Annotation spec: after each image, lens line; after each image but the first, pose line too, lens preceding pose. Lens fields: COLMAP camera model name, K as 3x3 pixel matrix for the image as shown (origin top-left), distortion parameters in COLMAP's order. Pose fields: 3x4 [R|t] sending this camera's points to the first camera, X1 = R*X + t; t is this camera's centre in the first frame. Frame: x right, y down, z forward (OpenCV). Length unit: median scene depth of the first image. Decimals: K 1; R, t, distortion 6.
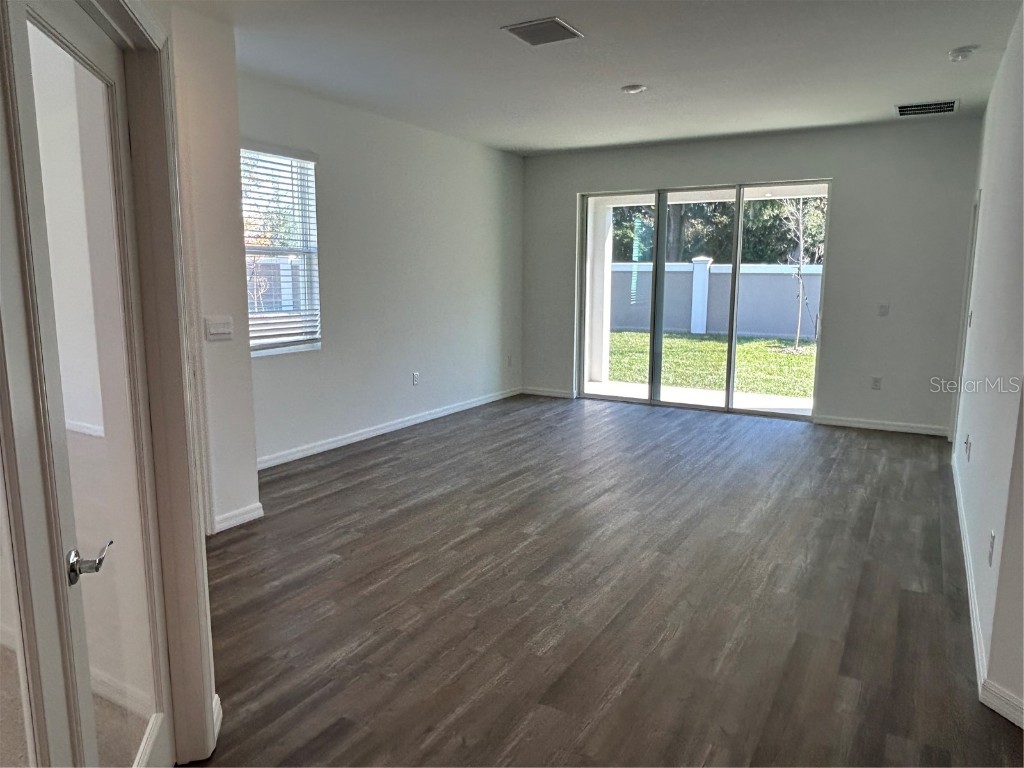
lens RADIAL K [[709.9, 0, 512.0], [0, 709.9, 384.0], [0, 0, 1]] dist [-0.004639, -0.001362]
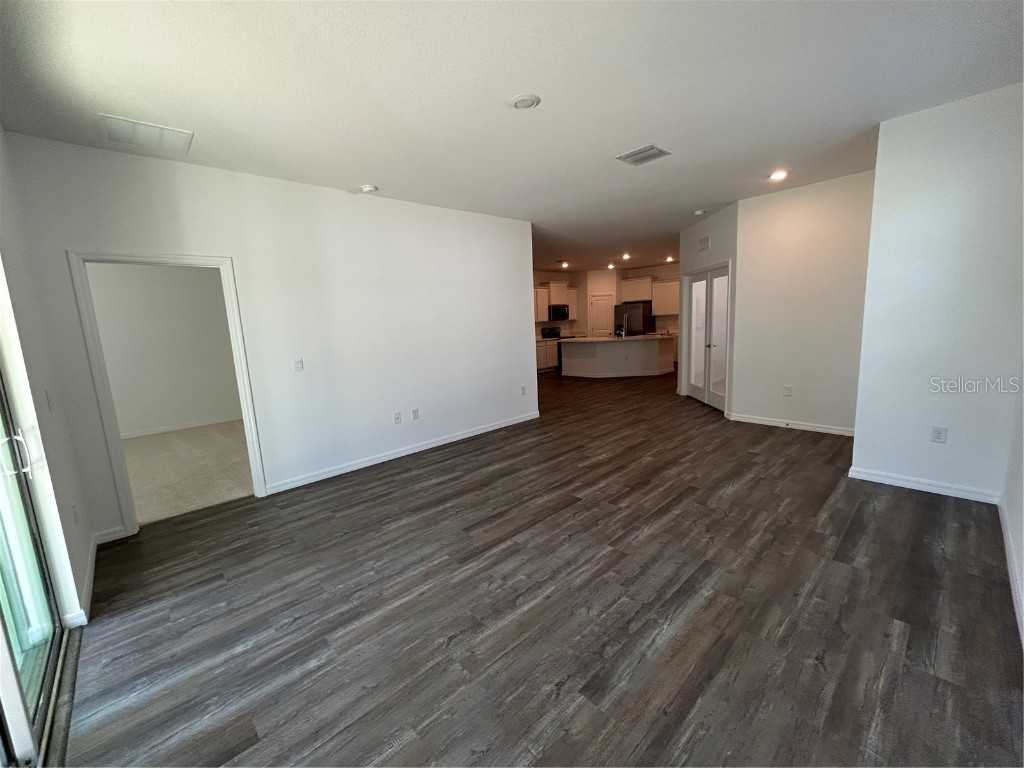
lens RADIAL K [[413.3, 0, 512.0], [0, 413.3, 384.0], [0, 0, 1]] dist [0.002514, 0.000360]
pose [[-0.956505, -0.001264, 0.291715, 0.047552], [0.090695, 0.949145, 0.301494, -0.285008], [-0.277260, 0.314837, -0.907747, 1.800265]]
